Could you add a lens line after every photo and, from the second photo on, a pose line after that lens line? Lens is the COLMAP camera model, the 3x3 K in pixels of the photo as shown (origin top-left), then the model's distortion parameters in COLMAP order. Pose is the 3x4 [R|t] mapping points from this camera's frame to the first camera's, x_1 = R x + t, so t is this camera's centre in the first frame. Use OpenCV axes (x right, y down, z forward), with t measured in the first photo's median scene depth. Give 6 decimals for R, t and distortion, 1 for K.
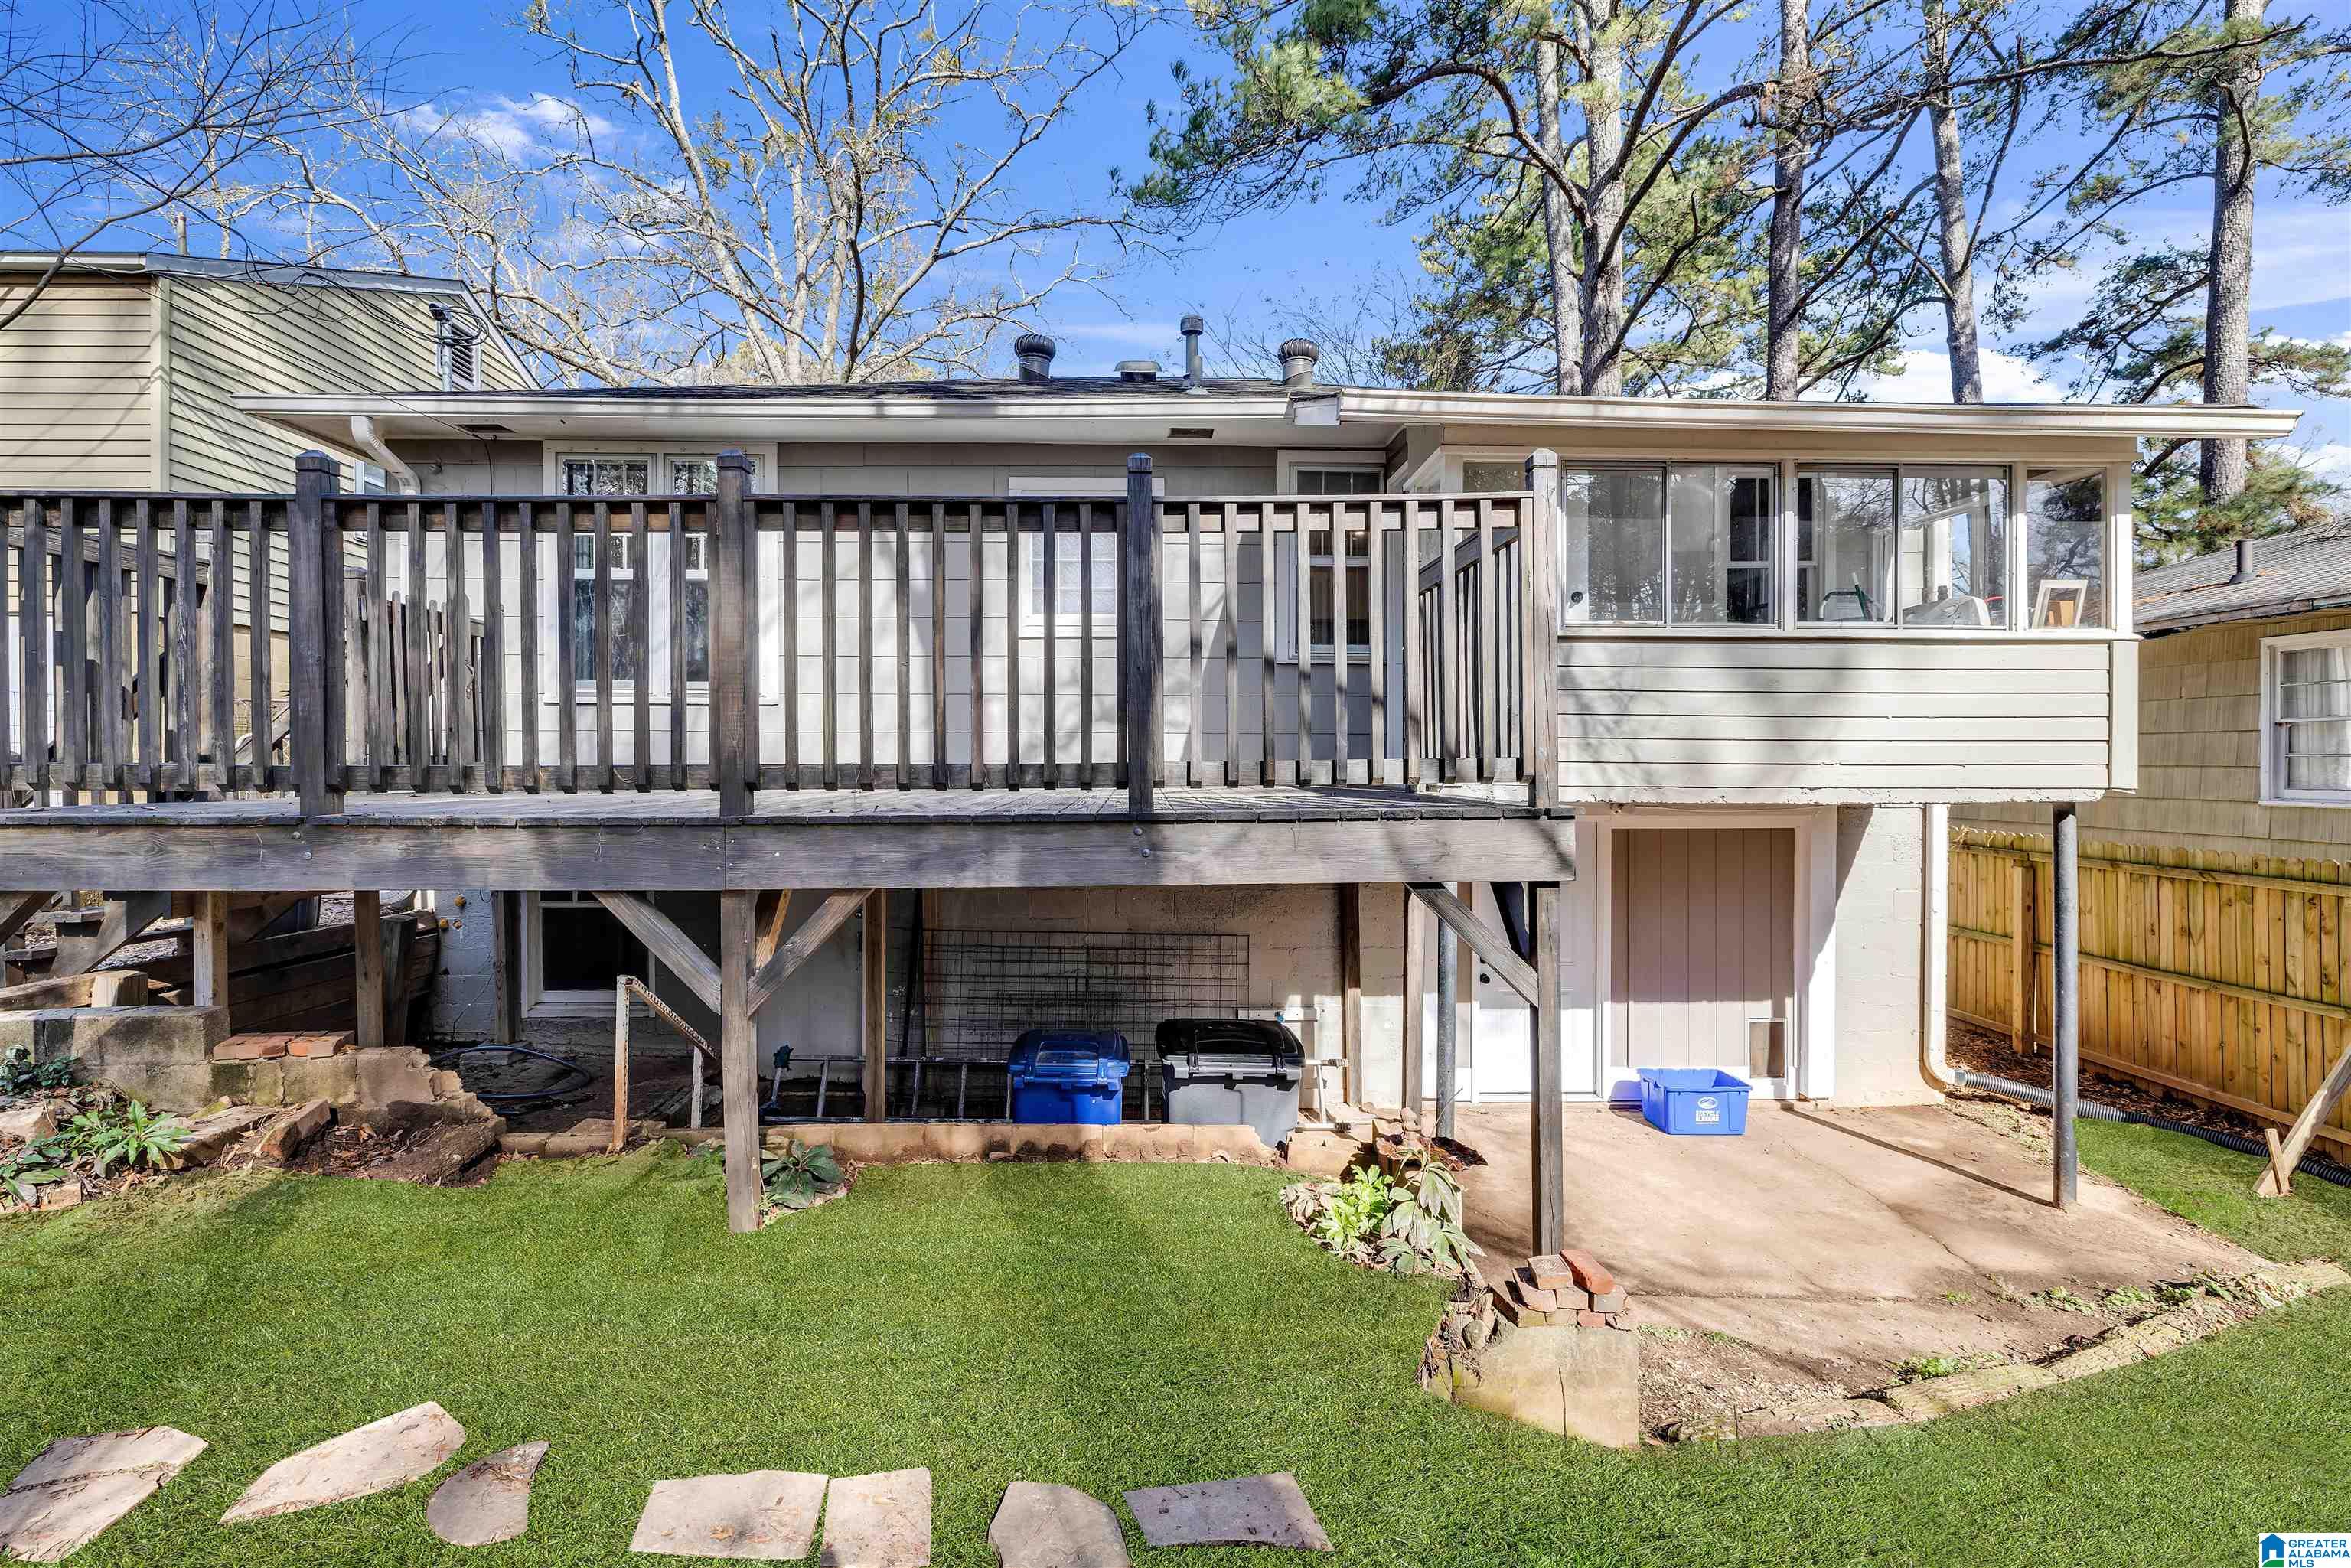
lens RADIAL K [[1024.2, 0, 1174.1], [0, 1024.2, 769.0], [0, 0, 1]] dist [-0.007061, 0.002390]
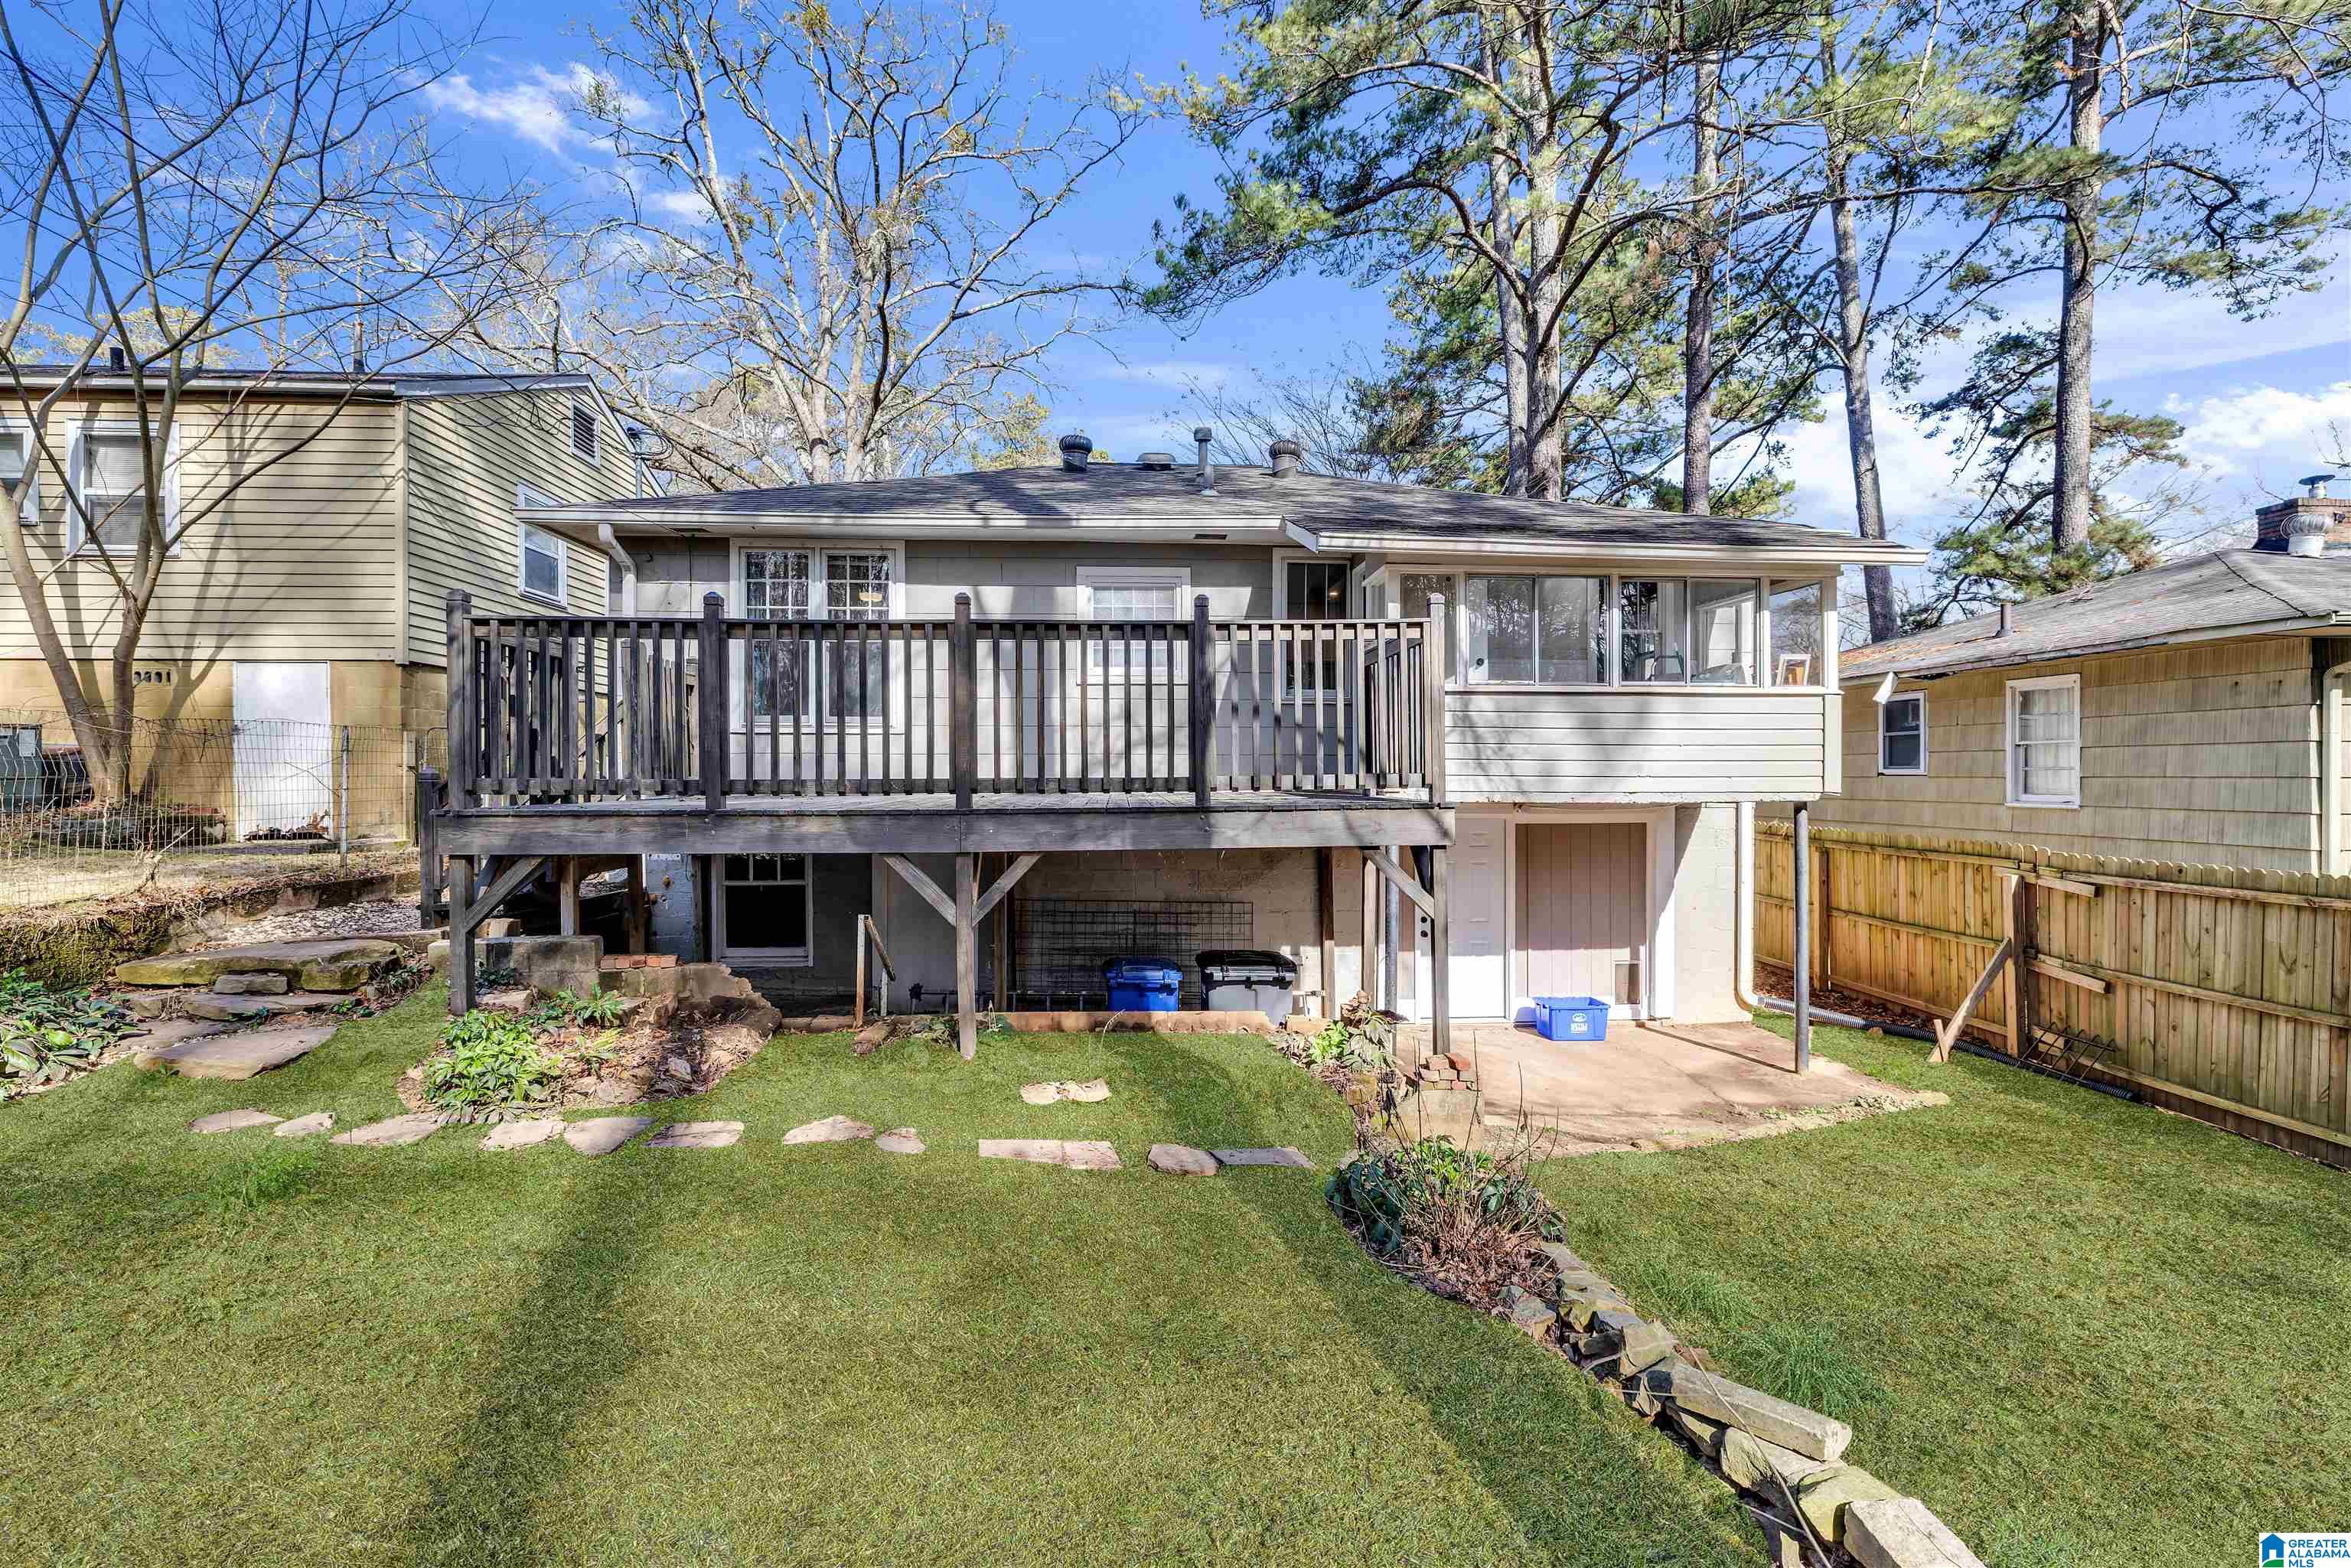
lens RADIAL K [[1024.2, 0, 1209.1], [0, 1024.2, 777.9], [0, 0, 1]] dist [-0.007061, 0.002390]
pose [[0.998491, -0.002142, 0.054877, -0.057946], [0.002338, 0.999991, -0.003506, 0.000743], [-0.054869, 0.003629, 0.998487, -0.351915]]
